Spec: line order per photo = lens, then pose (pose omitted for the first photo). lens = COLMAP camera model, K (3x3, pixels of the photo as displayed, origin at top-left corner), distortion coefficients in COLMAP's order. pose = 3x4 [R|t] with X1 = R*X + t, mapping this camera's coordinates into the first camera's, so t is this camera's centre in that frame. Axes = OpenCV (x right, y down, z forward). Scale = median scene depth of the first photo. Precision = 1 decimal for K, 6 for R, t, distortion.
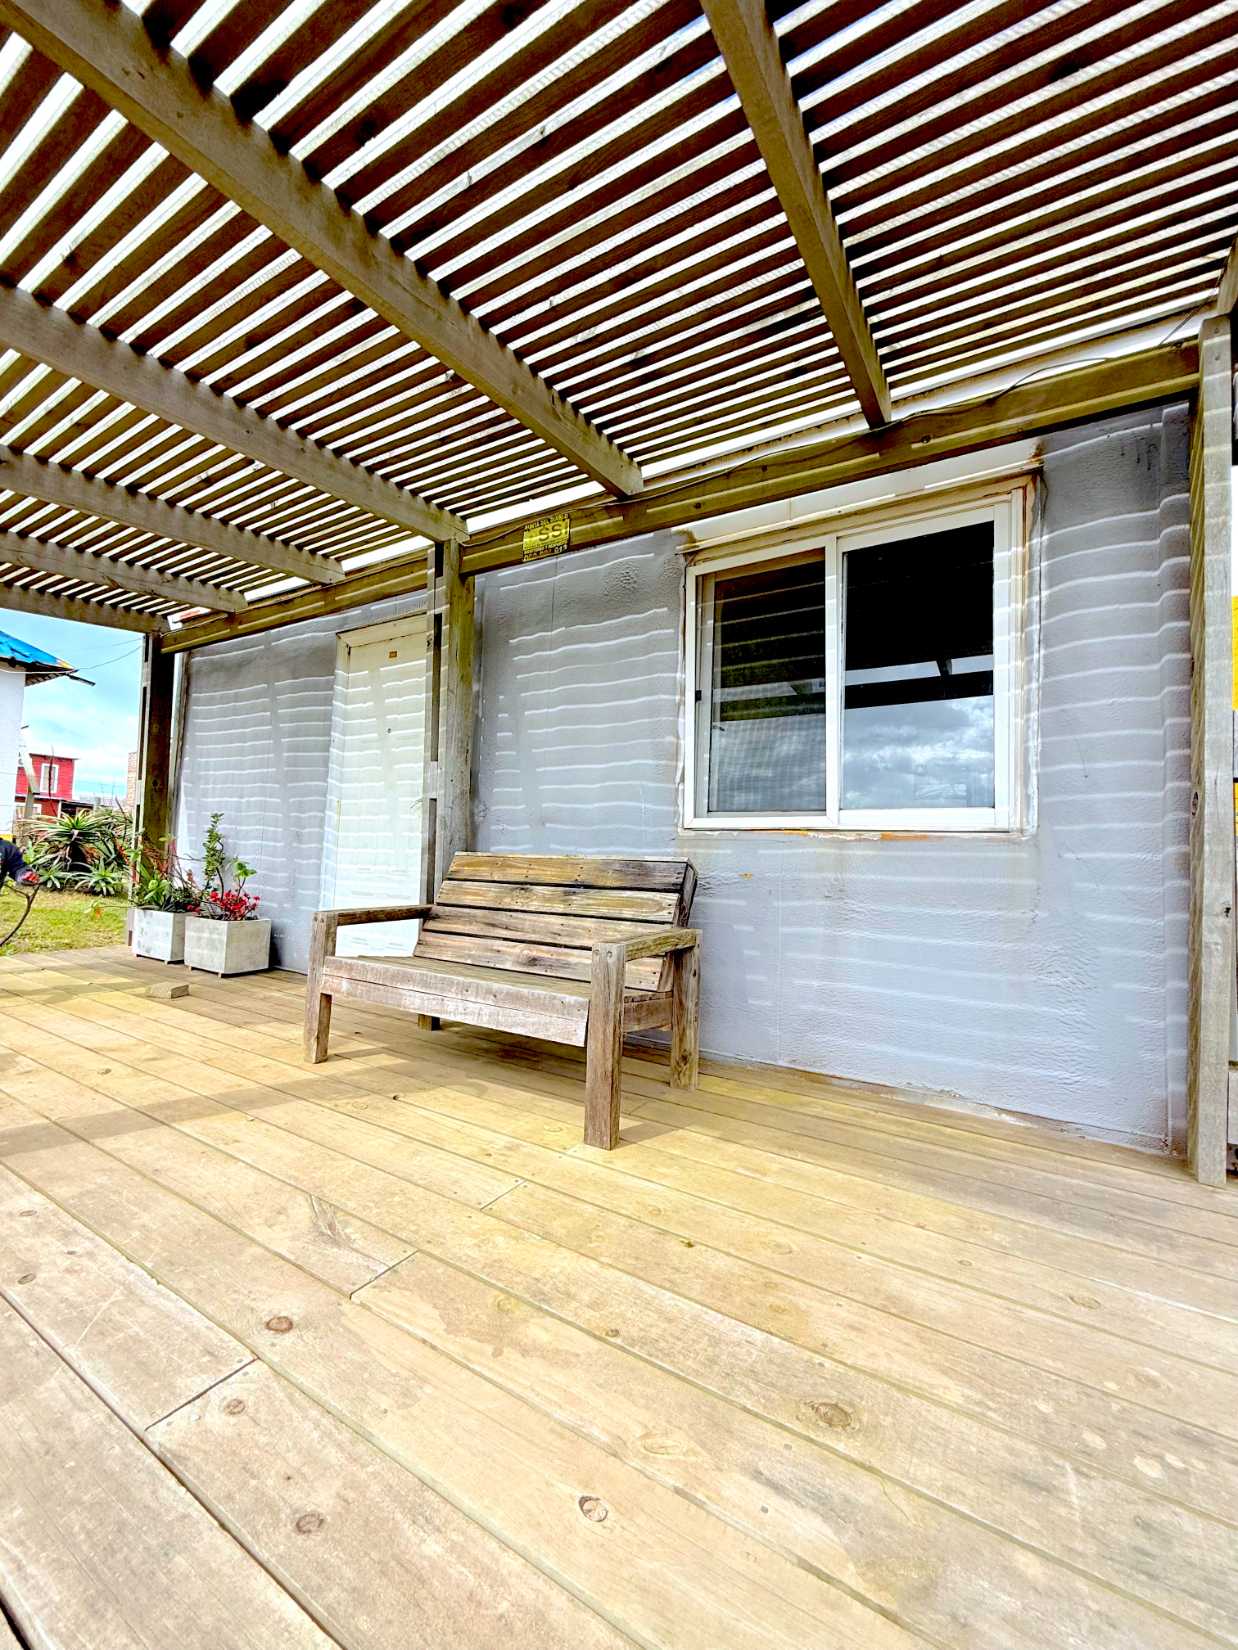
lens RADIAL K [[655.8, 0, 618.4], [0, 655.8, 824.4], [0, 0, 1]] dist [-0.000040, -0.000066]
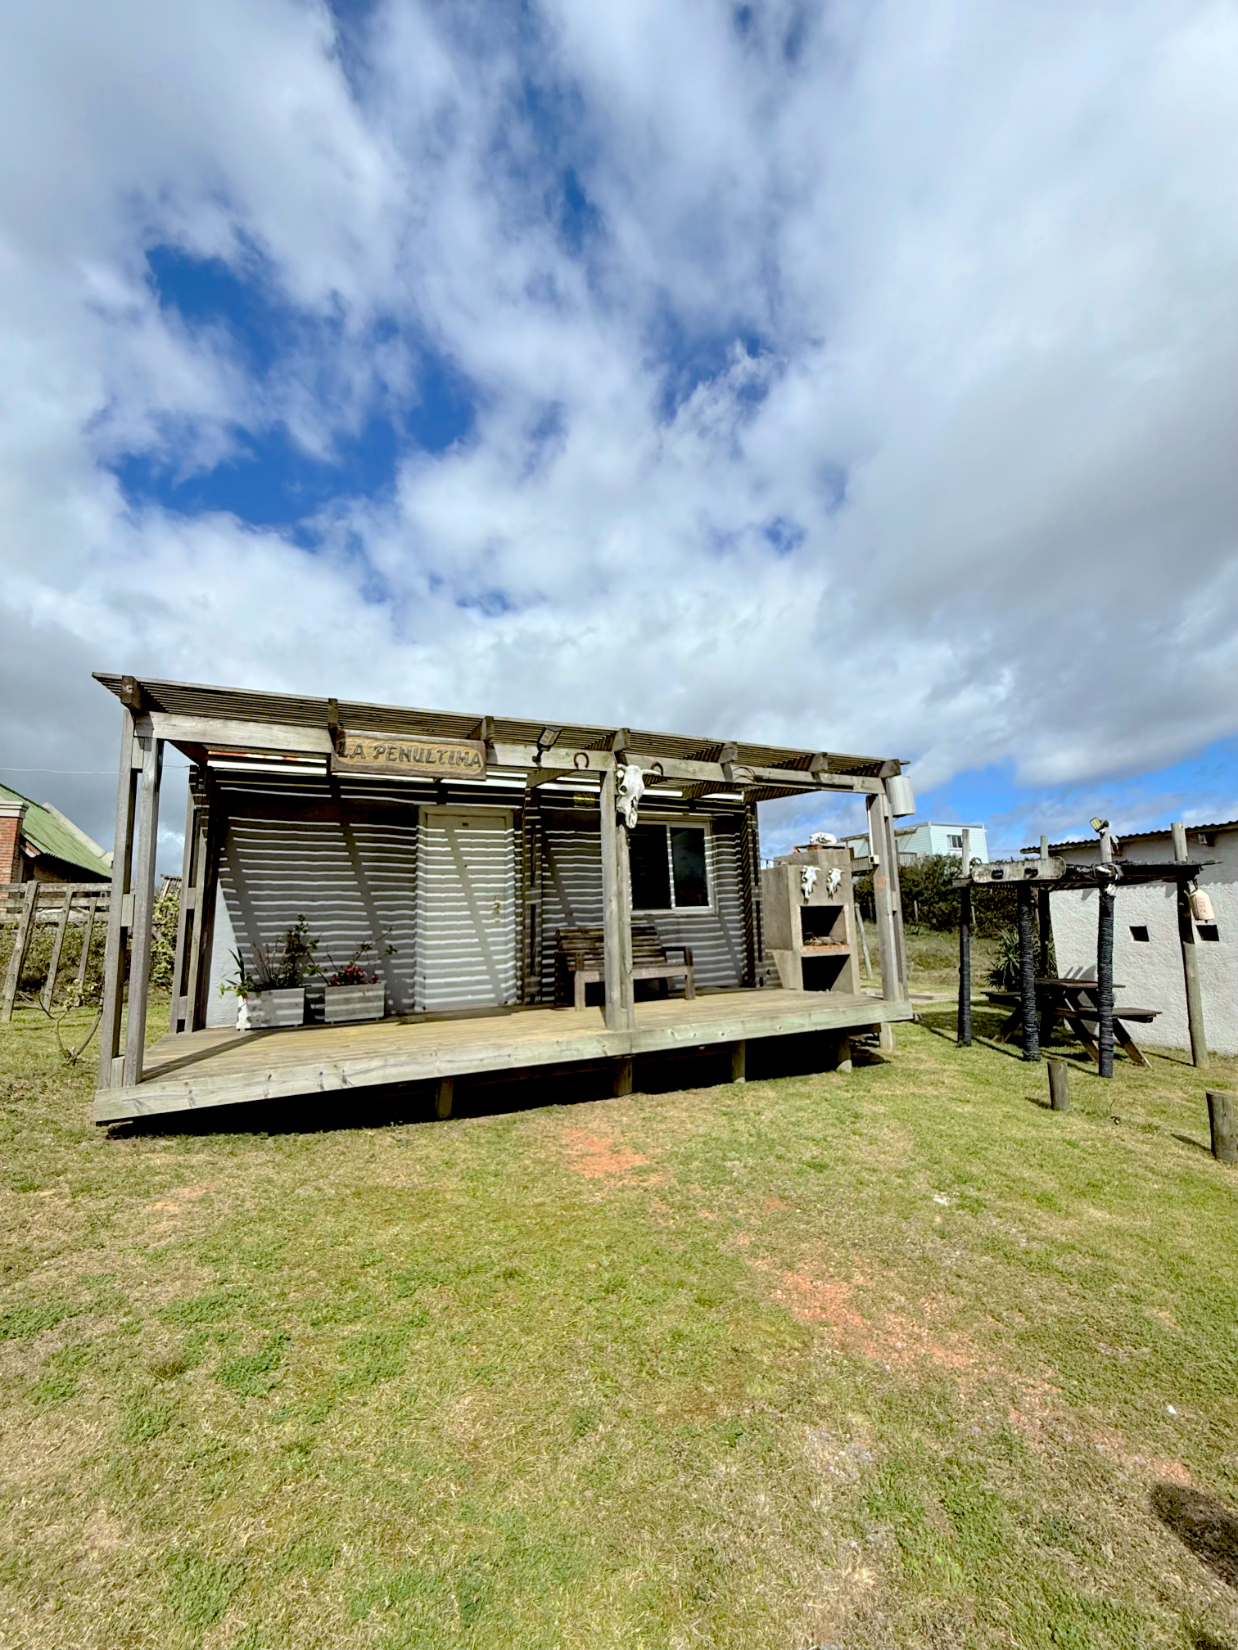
lens RADIAL K [[655.8, 0, 620.4], [0, 655.8, 821.4], [0, 0, 1]] dist [-0.000040, -0.000066]
pose [[0.548911, 0.085443, 0.831502, -2.246460], [0.012623, 0.993801, -0.110454, -0.079367], [-0.835785, 0.071126, 0.544430, -0.509396]]
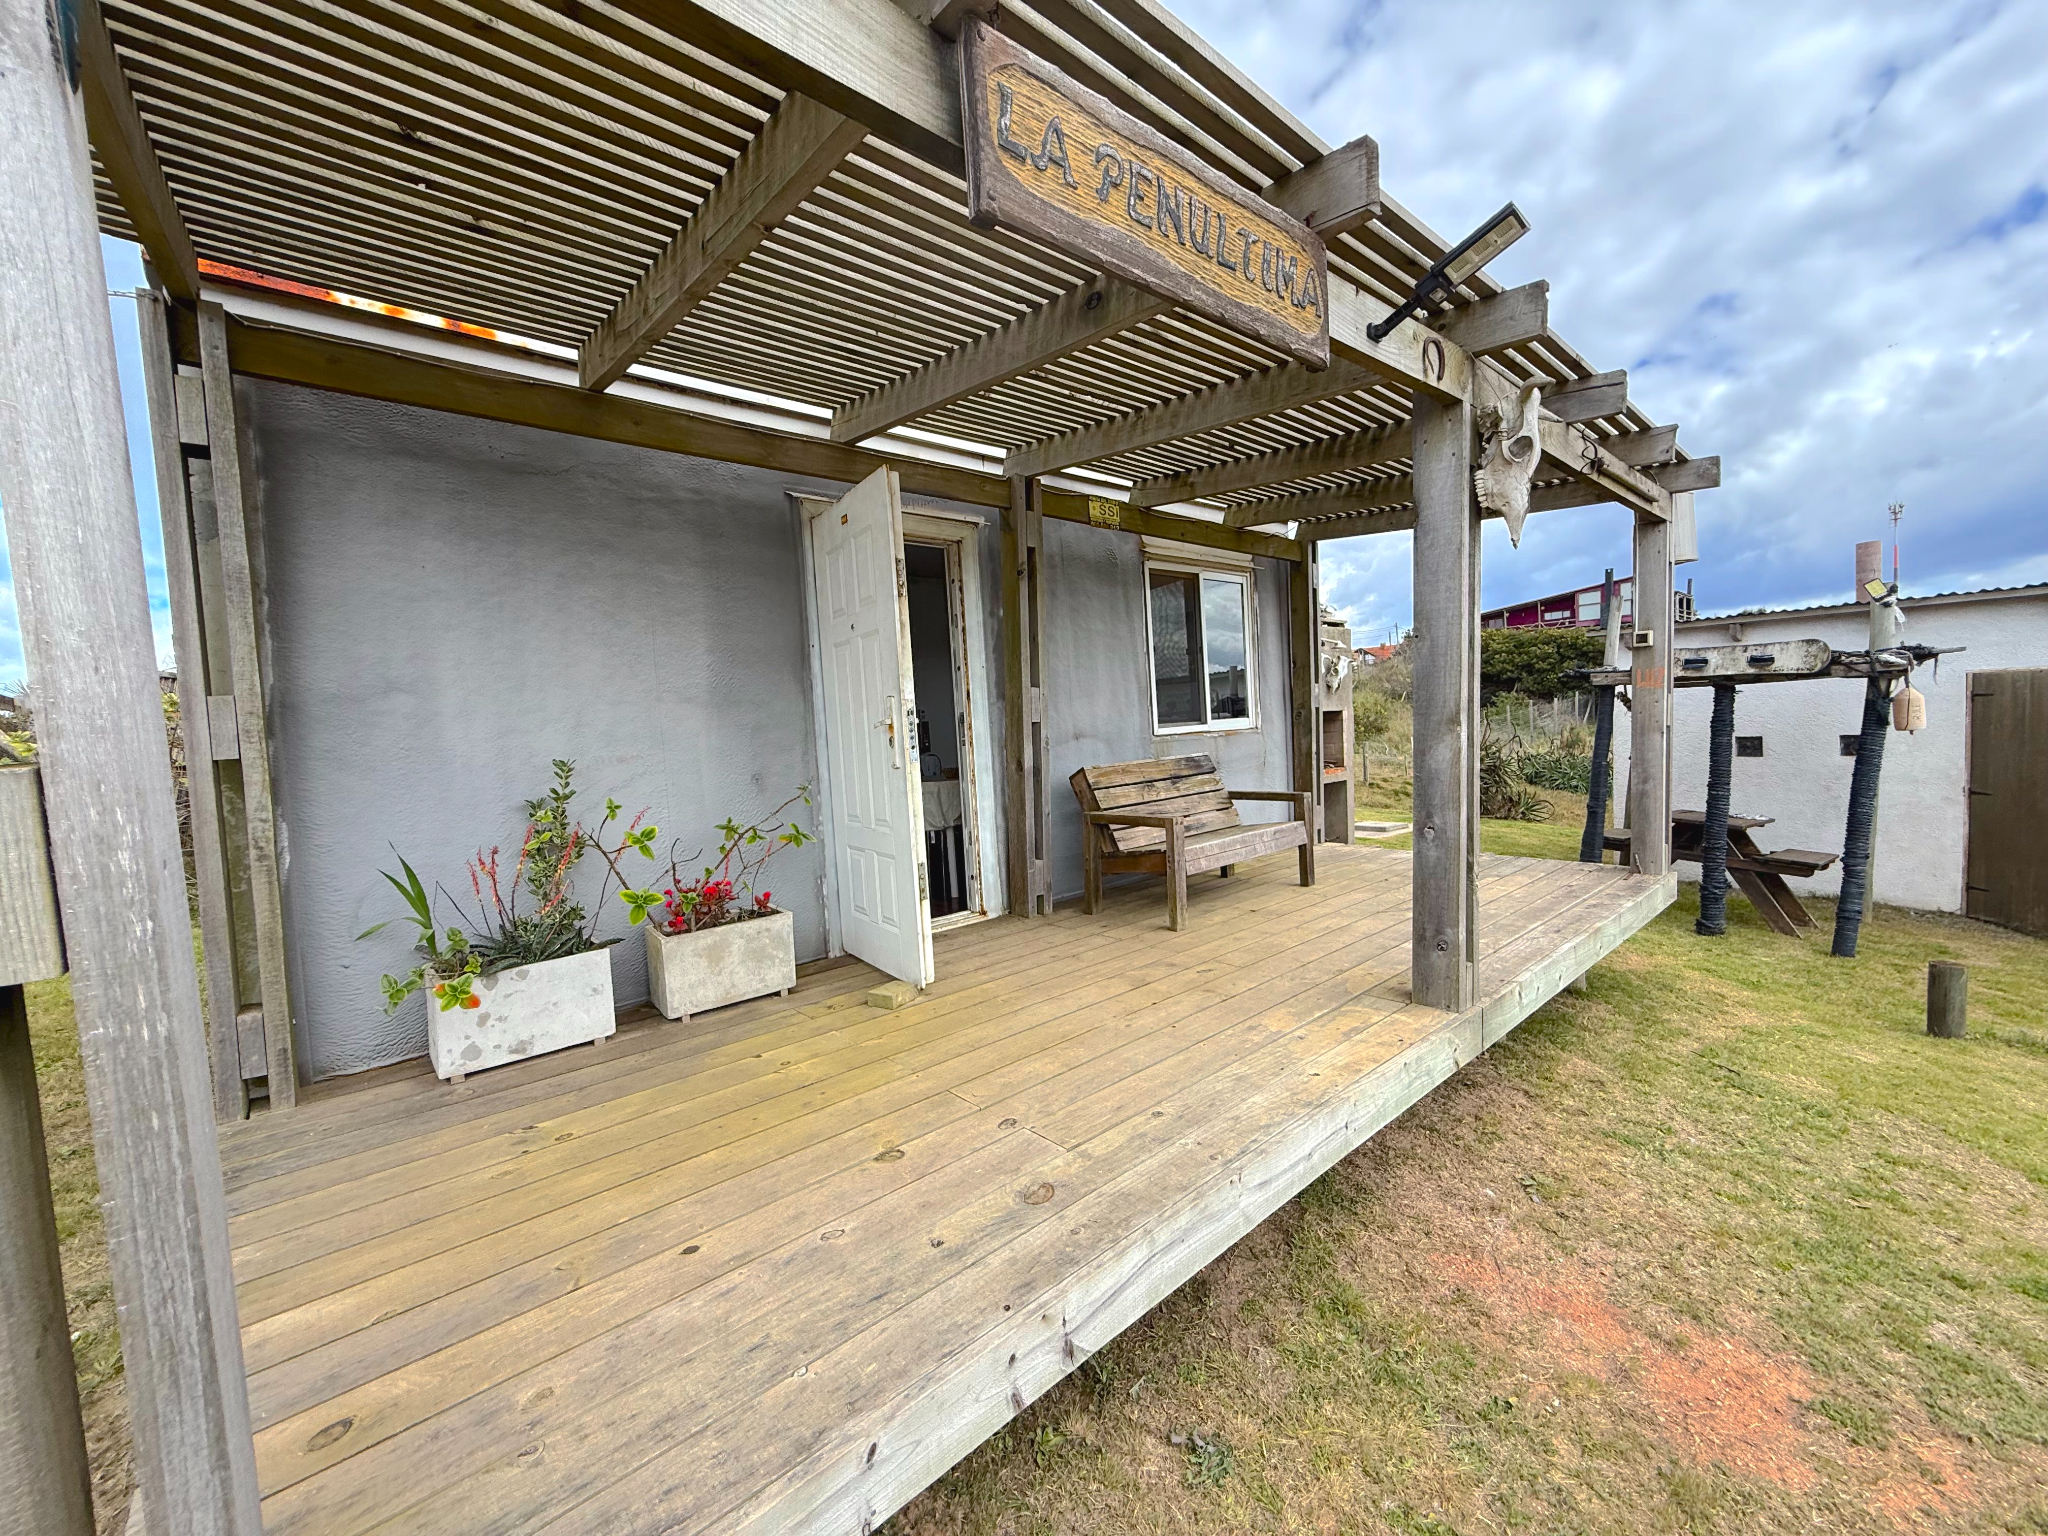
lens RADIAL K [[814.0, 0, 1021.3], [0, 814.0, 767.9], [0, 0, 1]] dist [-0.000040, -0.000066]
pose [[0.302940, -0.099448, 0.947807, -1.804522], [0.015231, 0.994919, 0.099523, -0.112296], [-0.952888, -0.015714, 0.302915, 0.707208]]
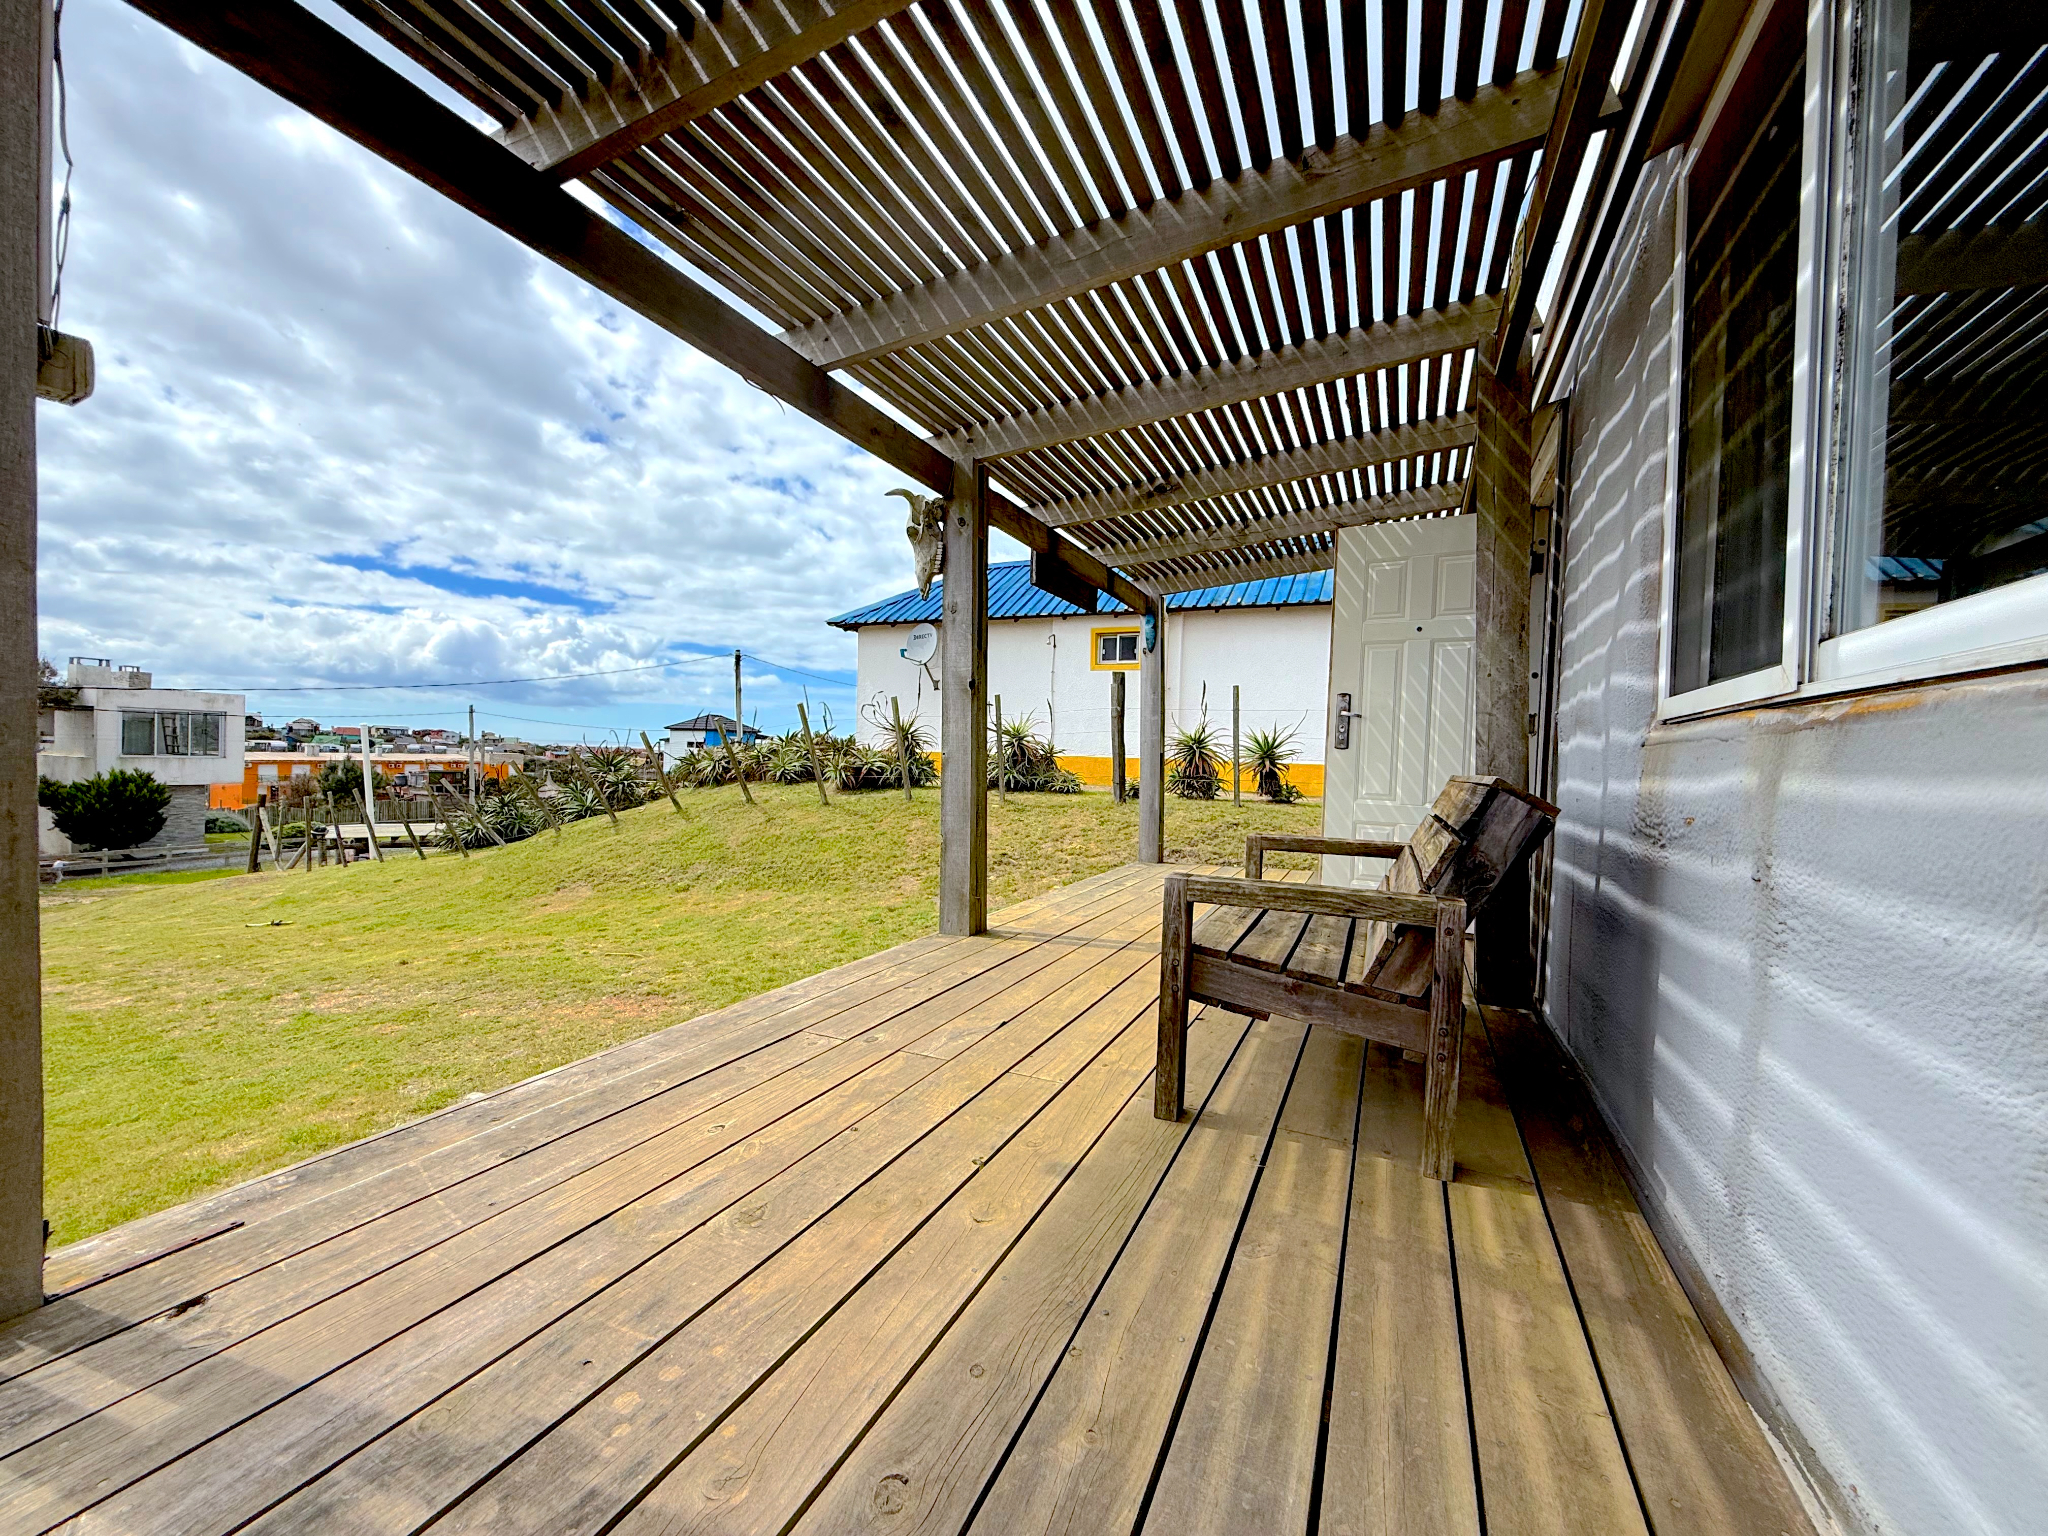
lens RADIAL K [[814.0, 0, 1033.6], [0, 814.0, 782.6], [0, 0, 1]] dist [-0.000040, -0.000066]
pose [[0.120238, 0.002480, -0.992742, 0.632105], [0.020843, 0.999770, 0.005022, 0.035480], [0.992526, -0.021296, 0.120159, 0.455156]]
